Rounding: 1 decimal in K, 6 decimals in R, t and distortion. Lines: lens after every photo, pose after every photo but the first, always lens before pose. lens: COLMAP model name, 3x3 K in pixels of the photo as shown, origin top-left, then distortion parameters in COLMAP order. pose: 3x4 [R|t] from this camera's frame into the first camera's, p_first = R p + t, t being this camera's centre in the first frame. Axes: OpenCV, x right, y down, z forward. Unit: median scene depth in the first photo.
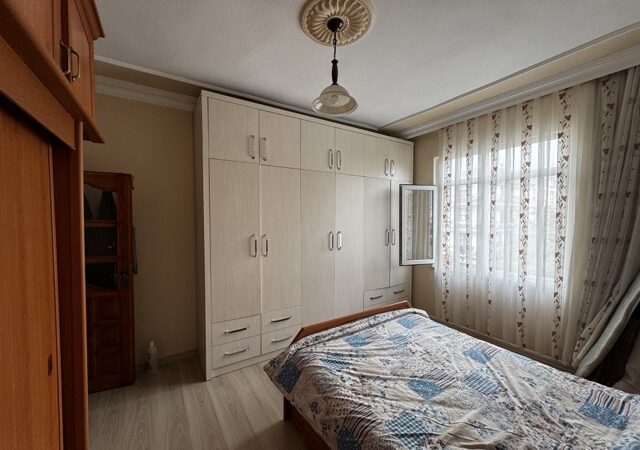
lens RADIAL K [[250.6, 0, 321.8], [0, 250.6, 226.6], [0, 0, 1]] dist [-0.002089, -0.000914]
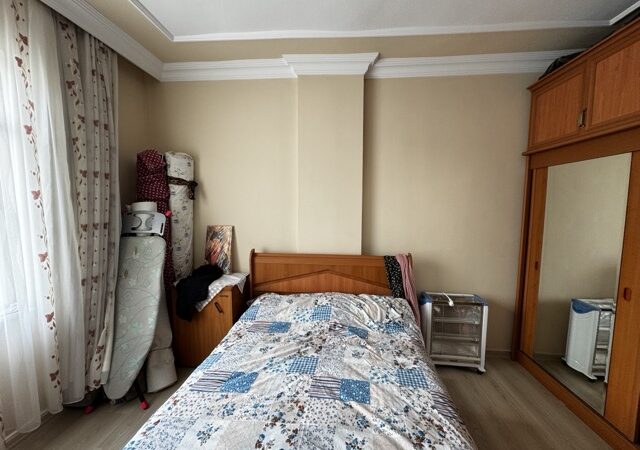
lens RADIAL K [[250.6, 0, 319.3], [0, 250.6, 225.4], [0, 0, 1]] dist [-0.002089, -0.000914]
pose [[-0.778059, -0.053362, 0.625920, -0.018030], [0.014509, 0.994593, 0.102829, -0.035256], [-0.628023, 0.089089, -0.773078, 1.612377]]
